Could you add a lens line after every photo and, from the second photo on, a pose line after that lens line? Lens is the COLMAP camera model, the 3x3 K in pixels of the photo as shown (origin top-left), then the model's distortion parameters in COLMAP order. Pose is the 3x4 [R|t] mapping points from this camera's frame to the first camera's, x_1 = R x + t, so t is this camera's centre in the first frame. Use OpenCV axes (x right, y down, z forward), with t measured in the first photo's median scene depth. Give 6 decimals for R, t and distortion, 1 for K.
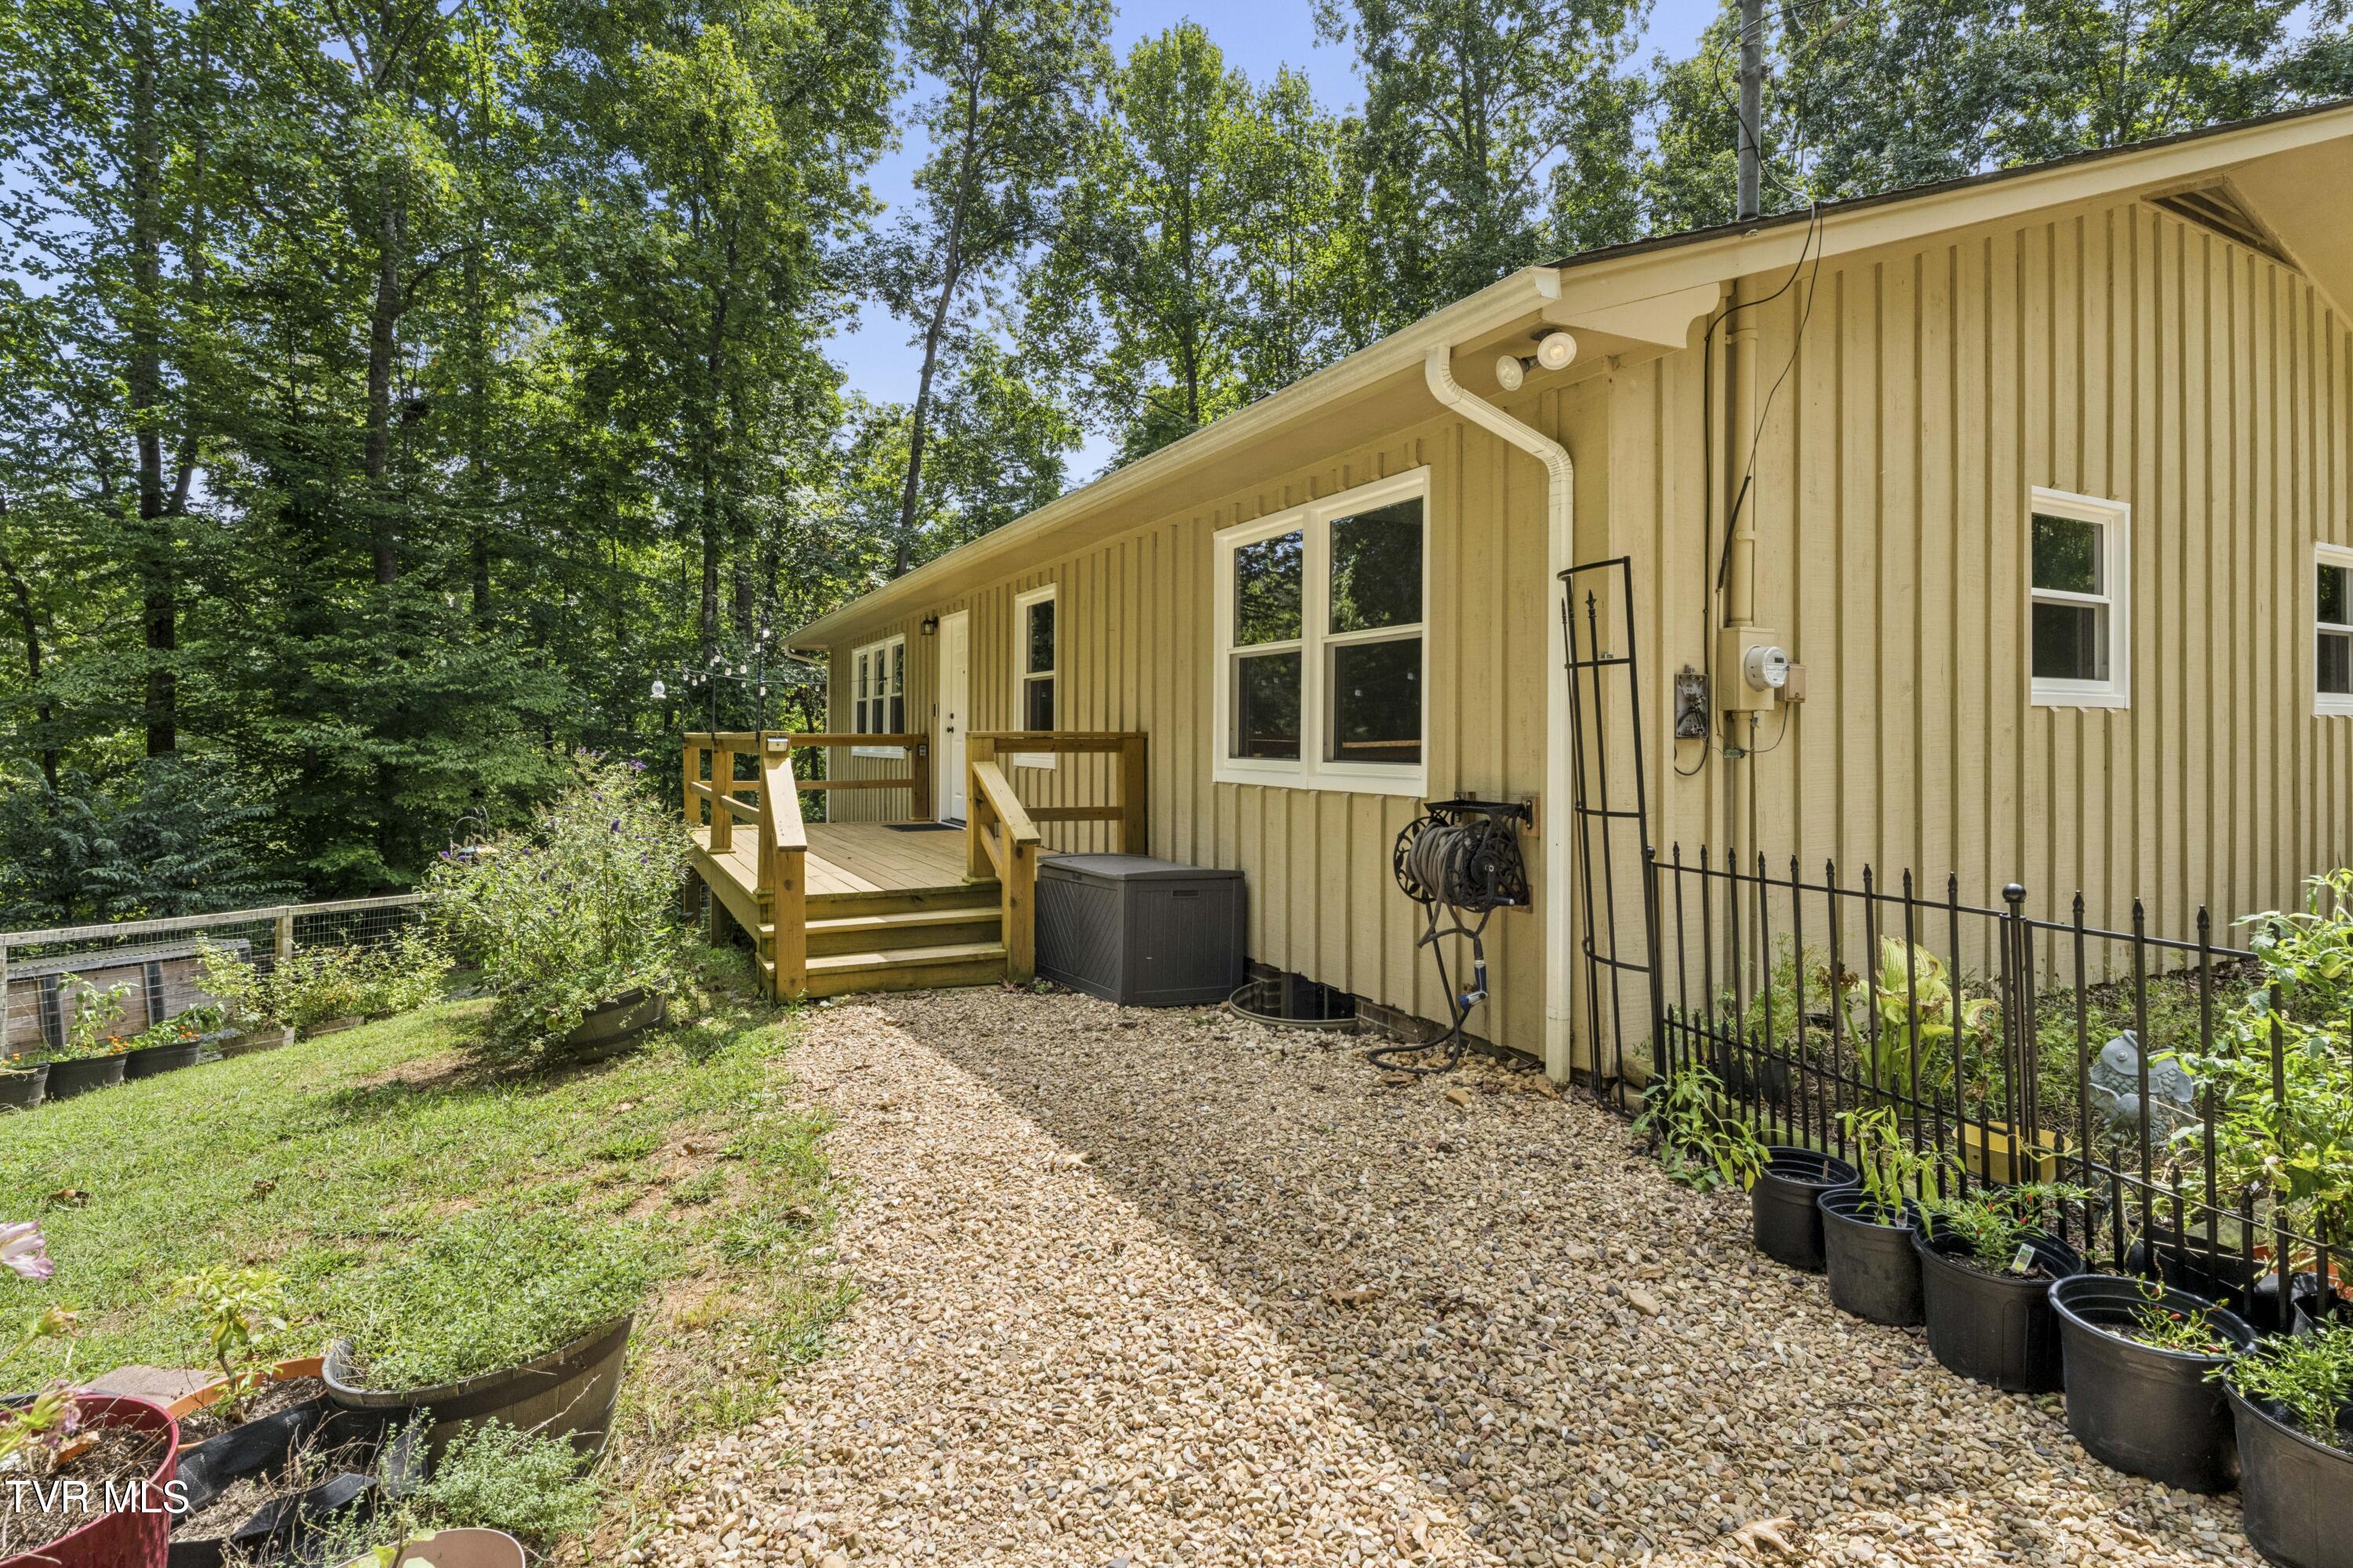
lens RADIAL K [[1156.0, 0, 1184.7], [0, 1156.0, 735.7], [0, 0, 1]] dist [-0.000709, -0.000057]
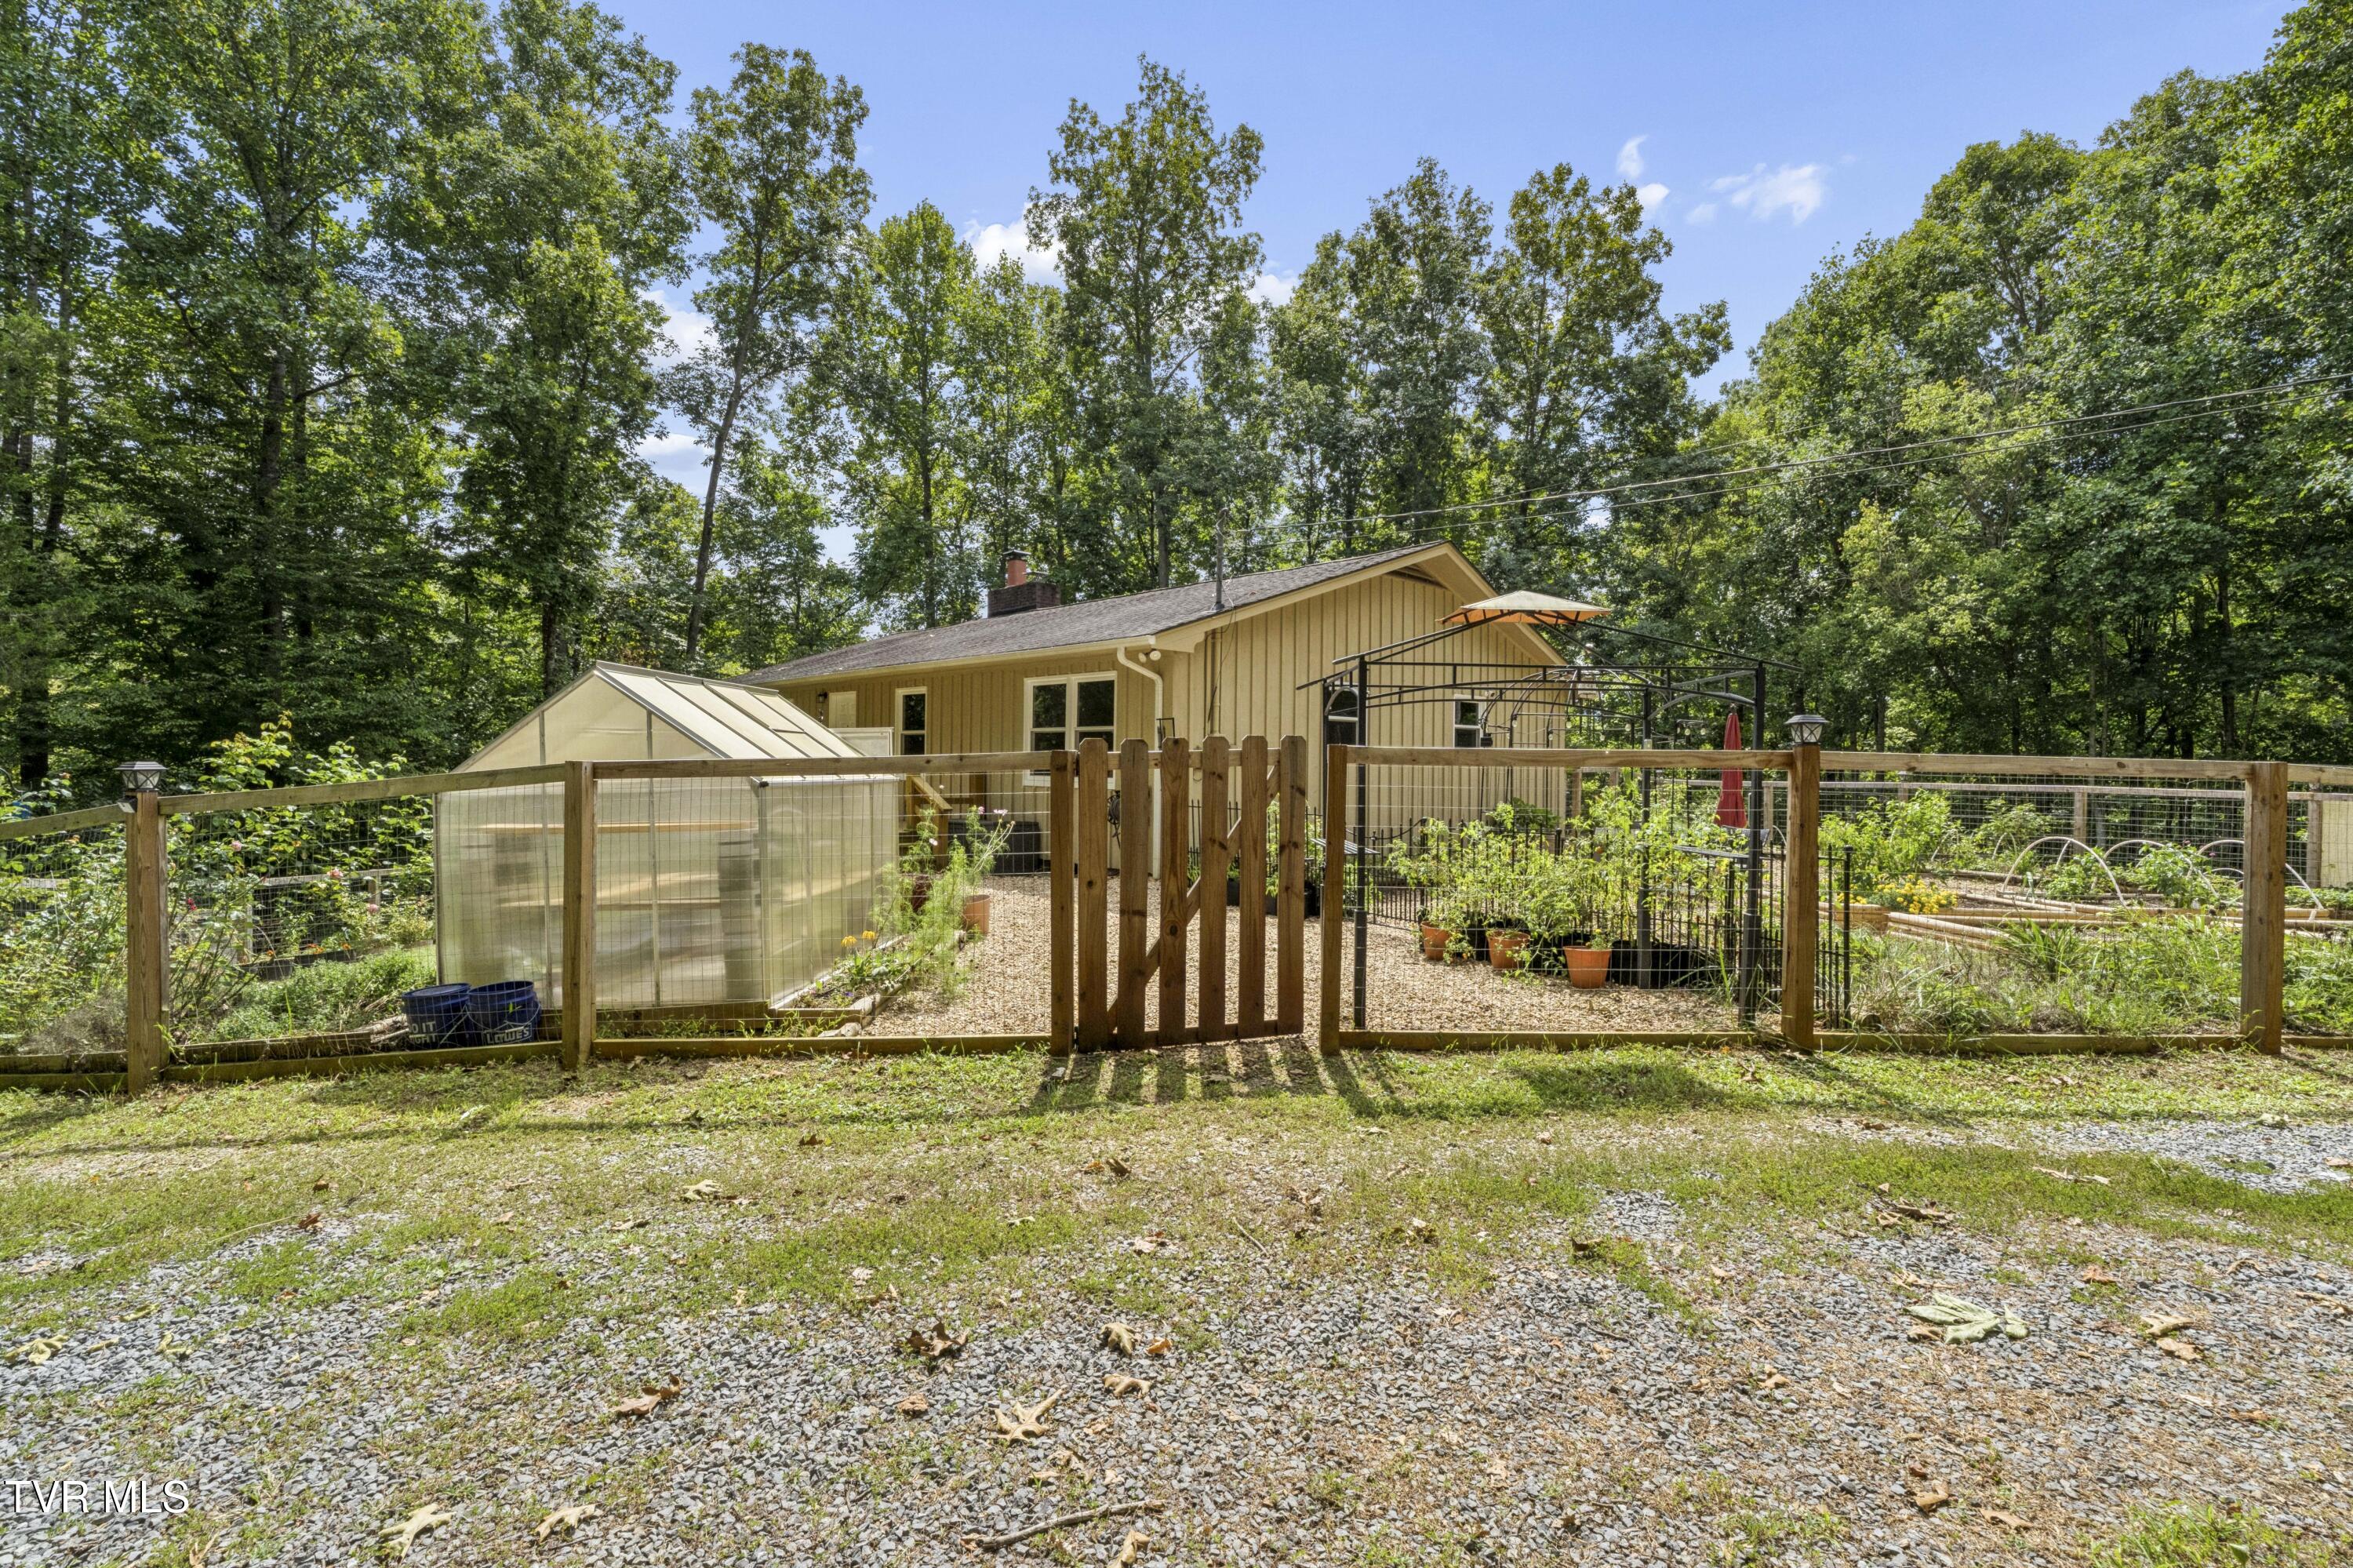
lens RADIAL K [[1083.8, 0, 1176.5], [0, 1083.8, 784.0], [0, 0, 1]] dist [-0.000024, -0.000005]
pose [[0.962204, 0.003638, 0.272304, -0.056334], [-0.008721, 0.999810, 0.017461, -0.000344], [-0.272188, -0.019176, 0.962053, -0.242793]]
